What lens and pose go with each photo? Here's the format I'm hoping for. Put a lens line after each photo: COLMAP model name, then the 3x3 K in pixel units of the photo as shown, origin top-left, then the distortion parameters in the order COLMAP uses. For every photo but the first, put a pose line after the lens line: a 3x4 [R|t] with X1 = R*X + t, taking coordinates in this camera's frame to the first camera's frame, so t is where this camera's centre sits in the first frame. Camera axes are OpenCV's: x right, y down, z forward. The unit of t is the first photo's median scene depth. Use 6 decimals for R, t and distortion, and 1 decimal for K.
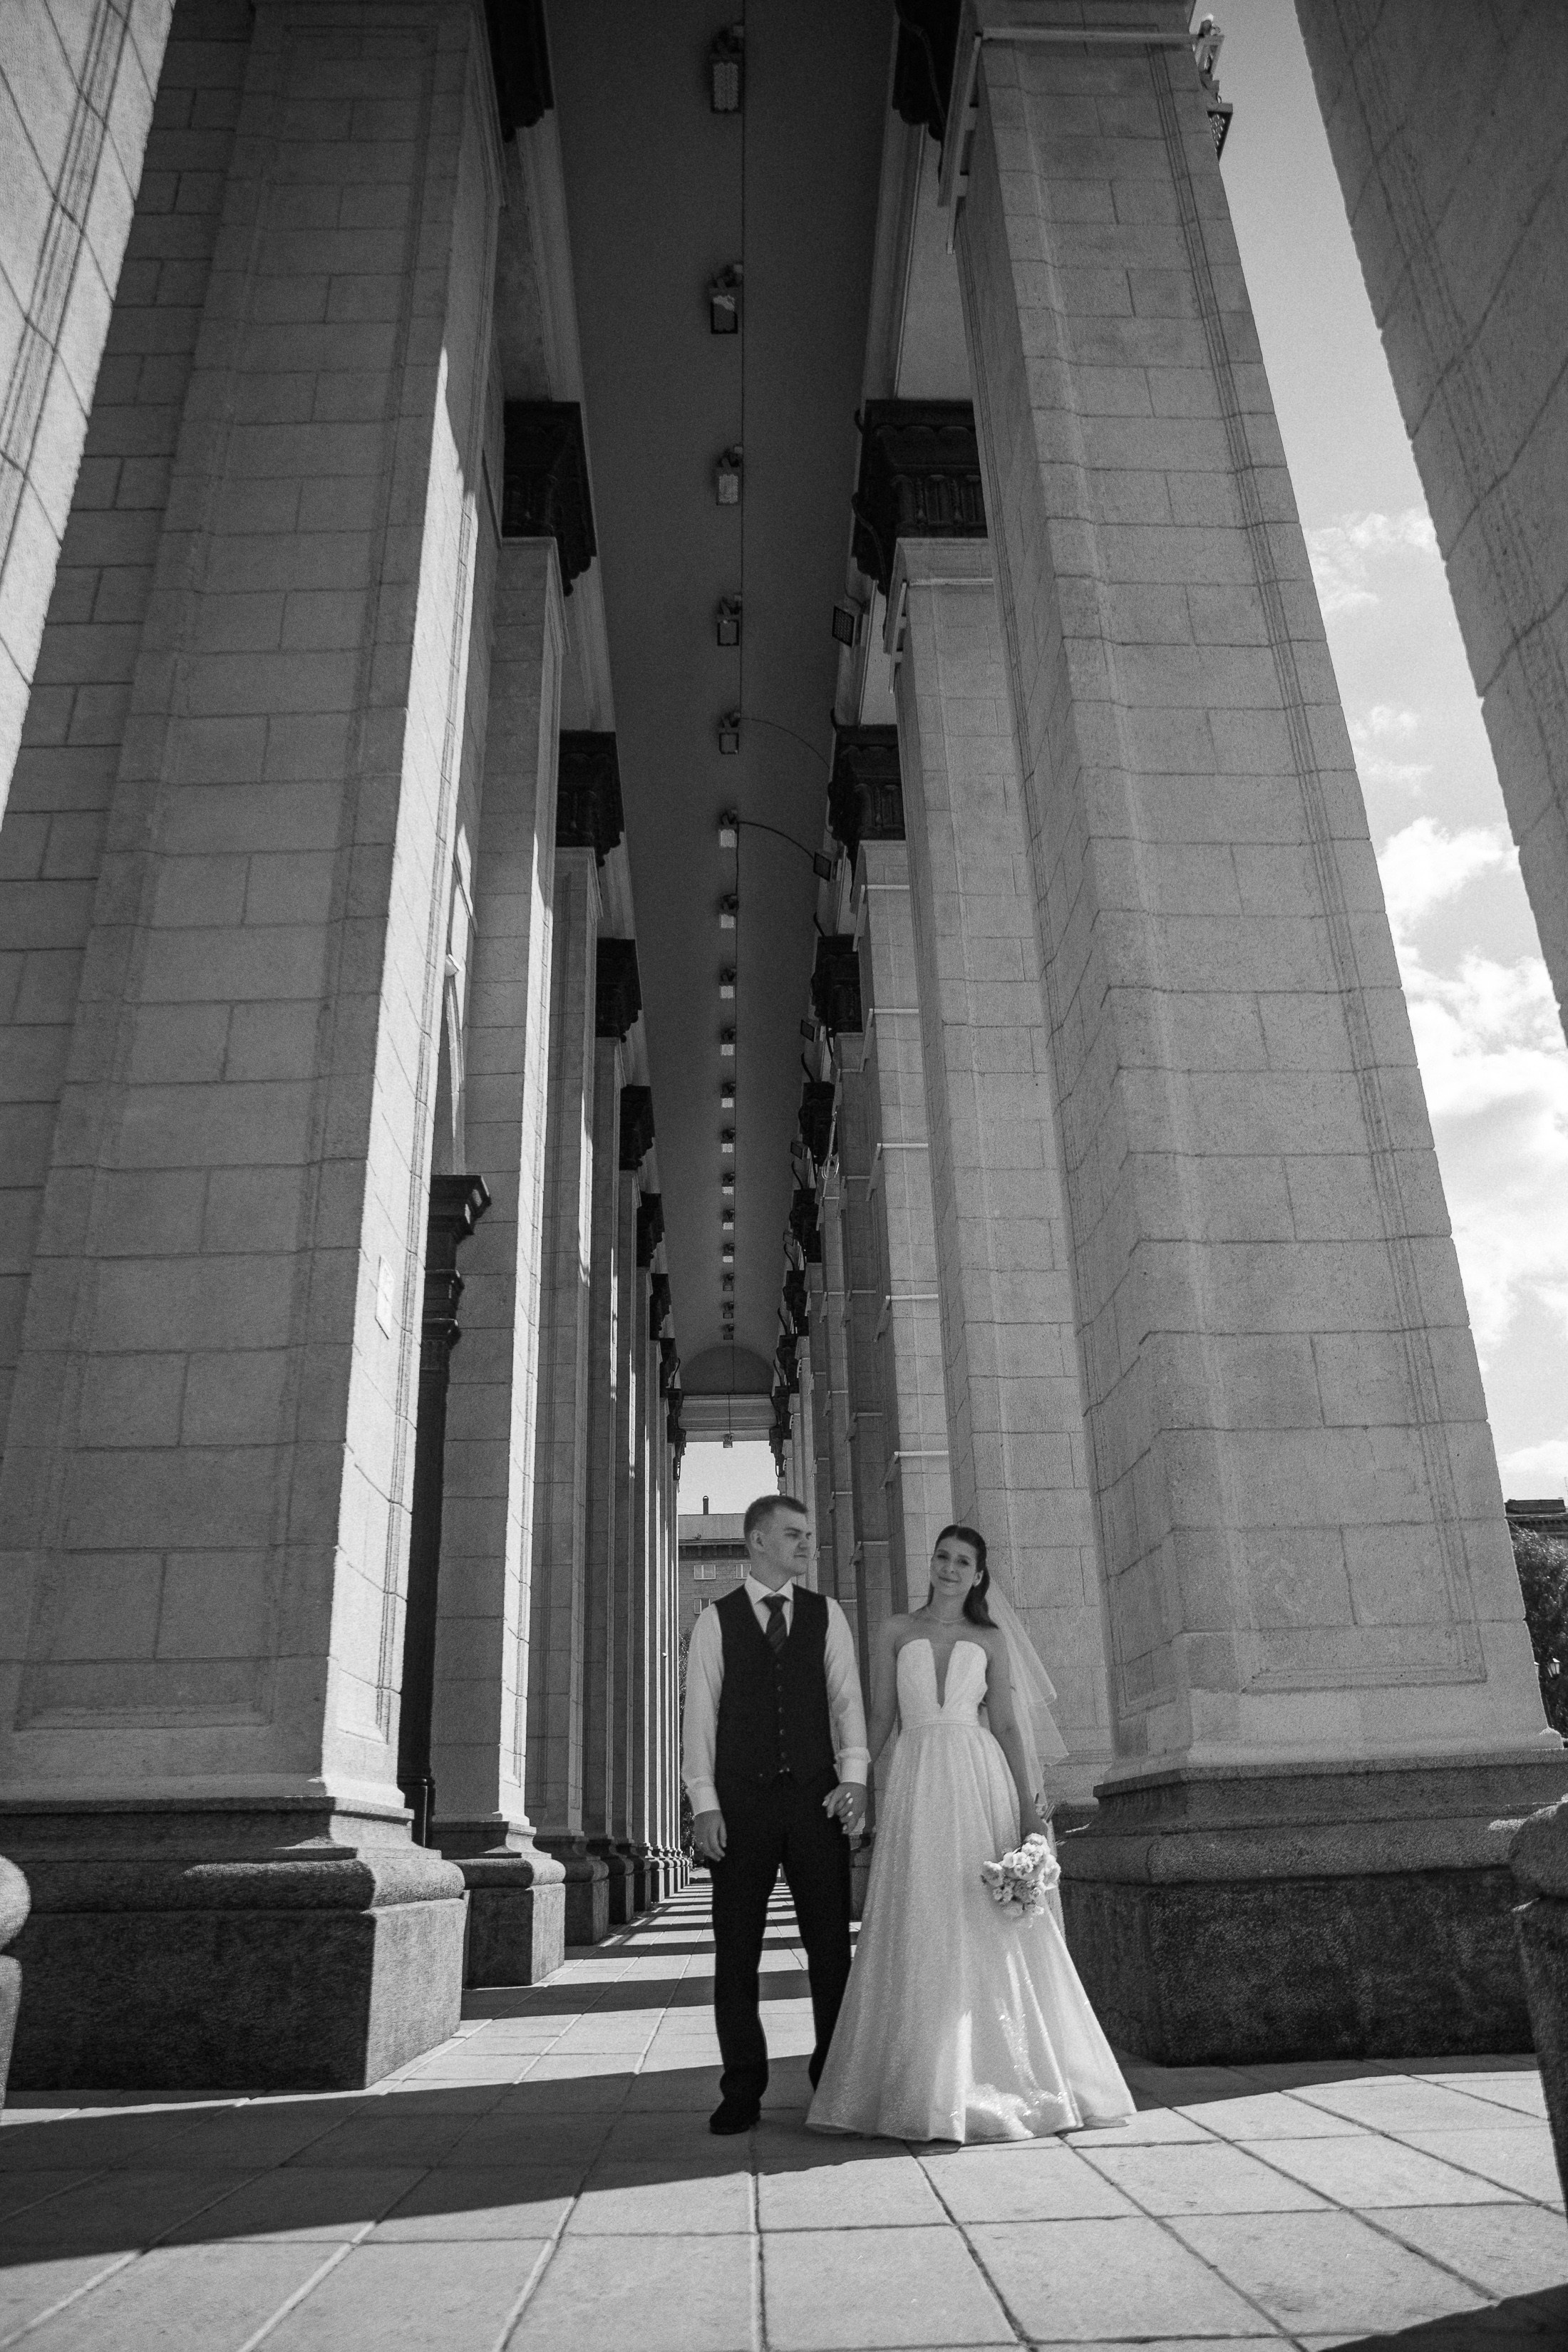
lens RADIAL K [[1659.6, 0, 772.2], [0, 1659.6, 1157.2], [0, 0, 1]] dist [-0.098767, 0.074849]
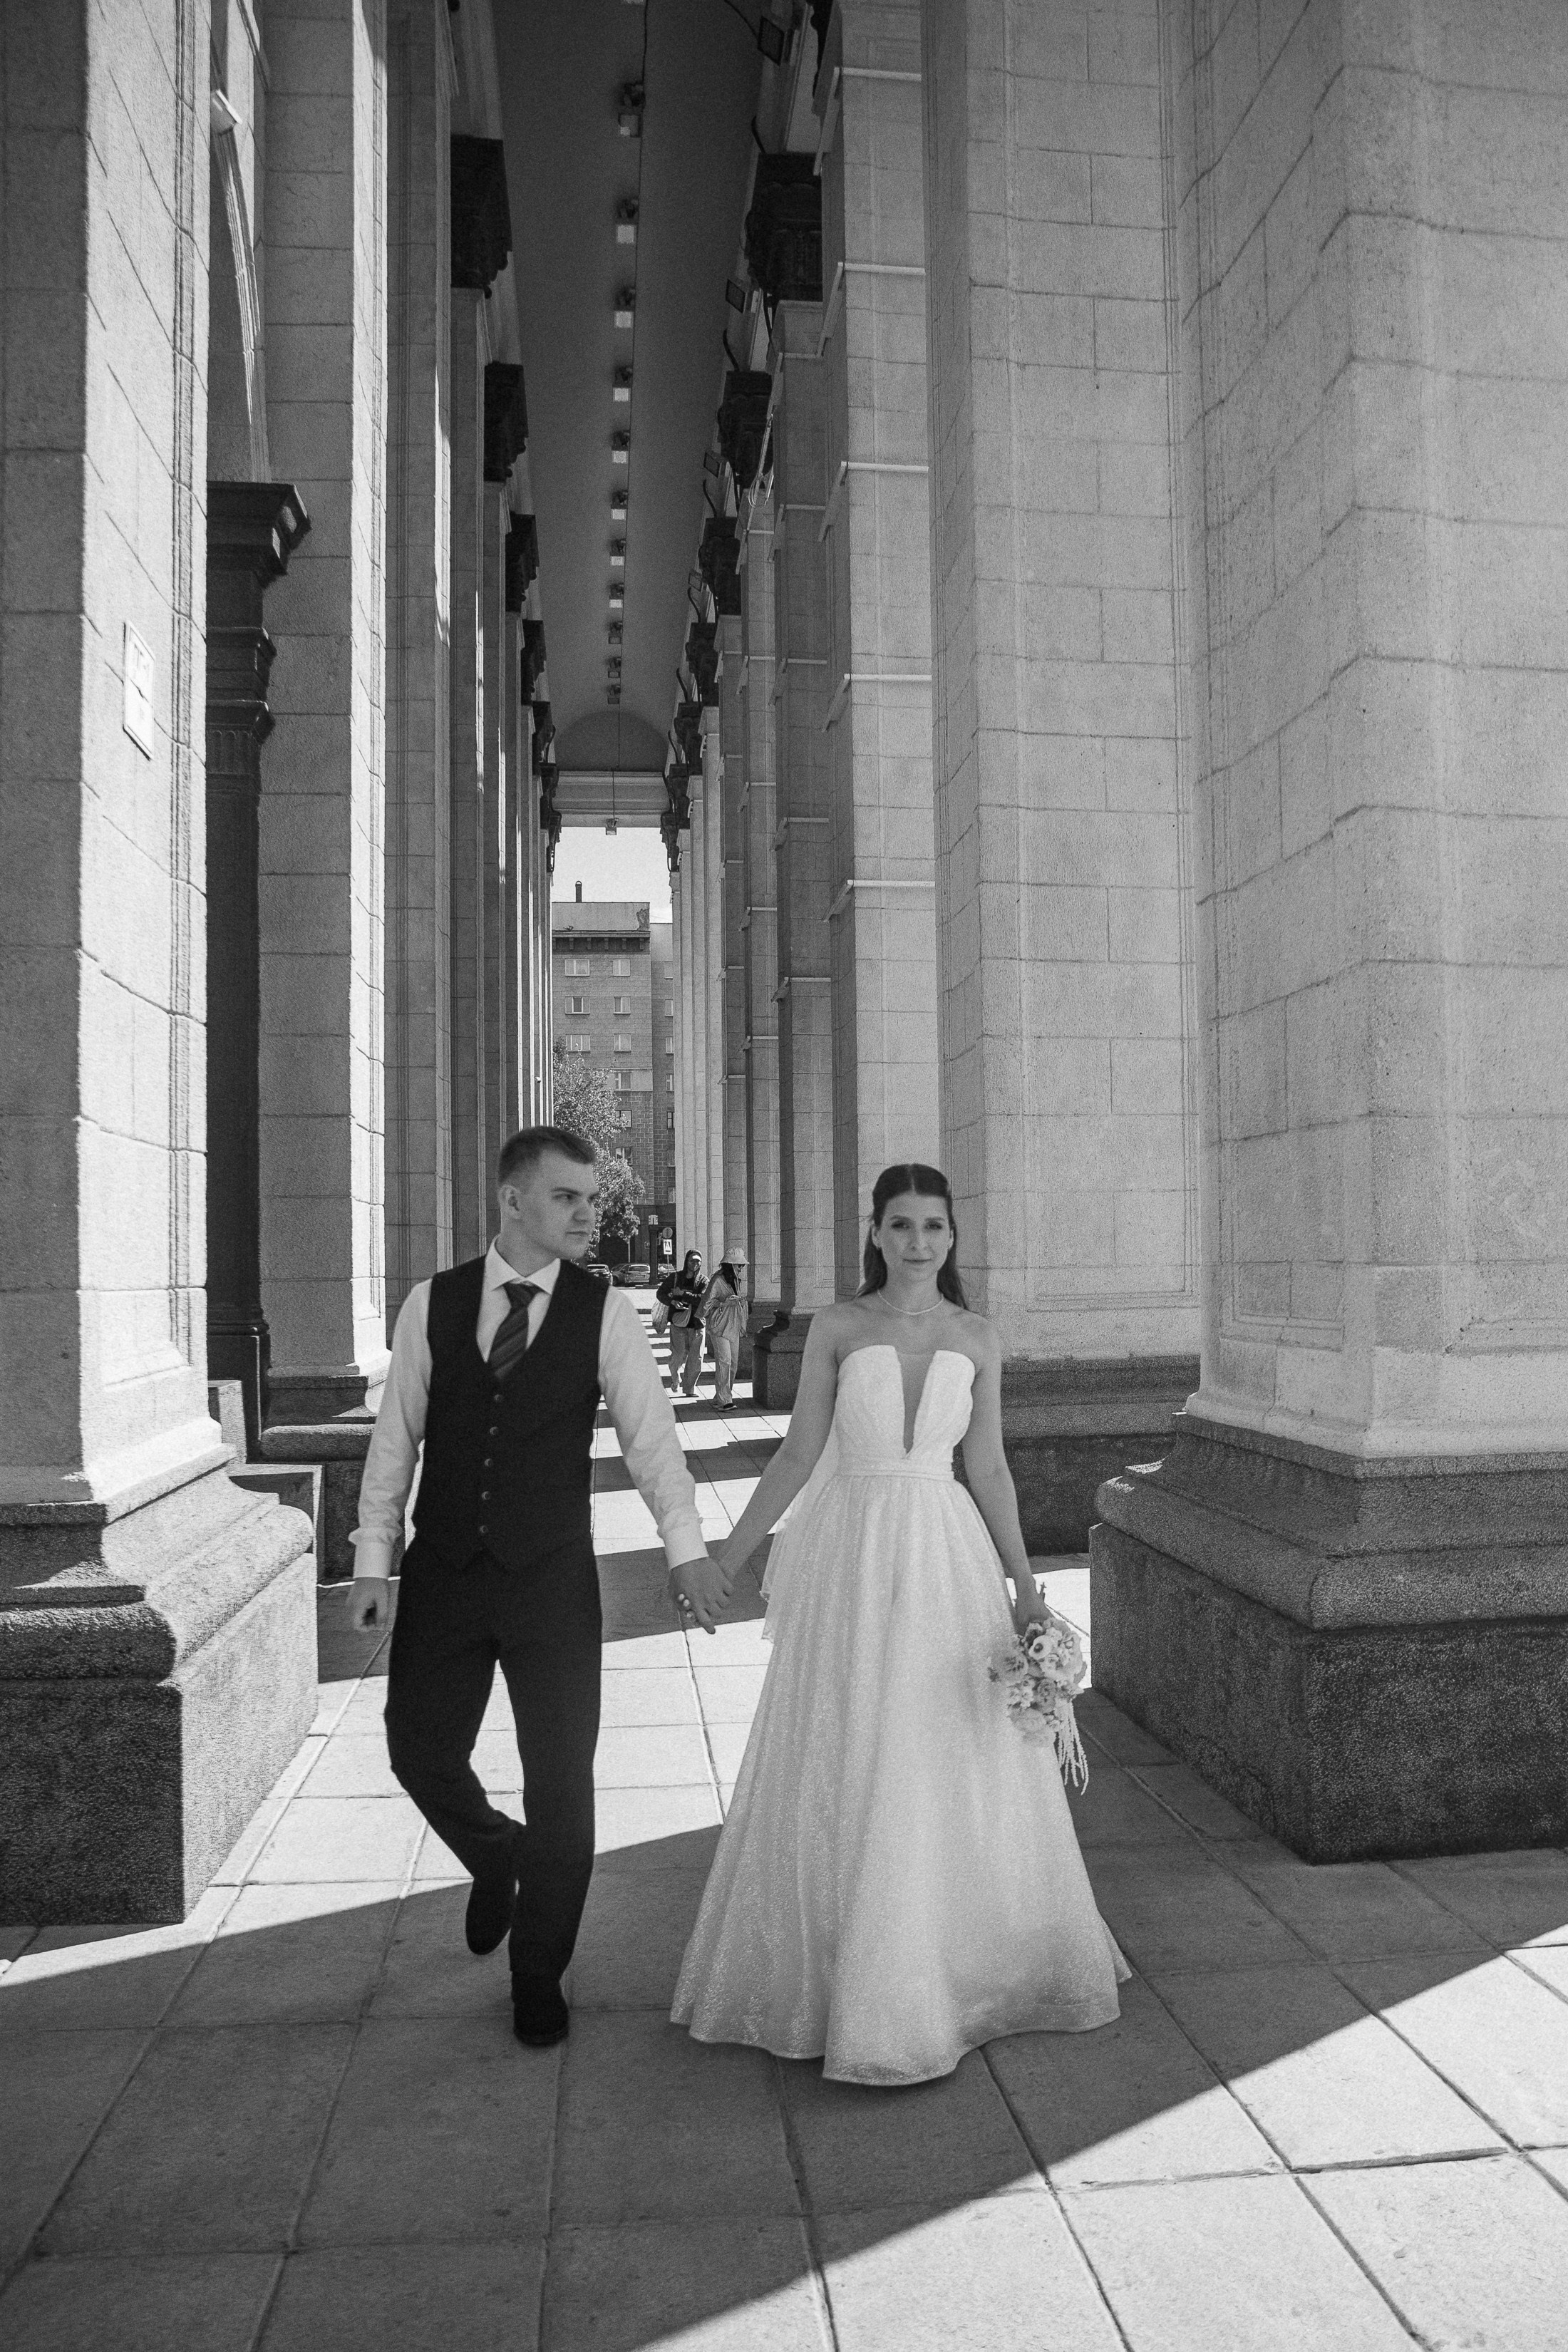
lens RADIAL K [[1659.6, 0, 772.2], [0, 1659.6, 1157.2], [0, 0, 1]] dist [-0.098767, 0.074849]
pose [[0.995179, 0.014155, 0.097053, -0.041650], [-0.050545, 0.922029, 0.383807, -0.000361], [-0.084053, -0.386862, 0.918299, 0.265923]]
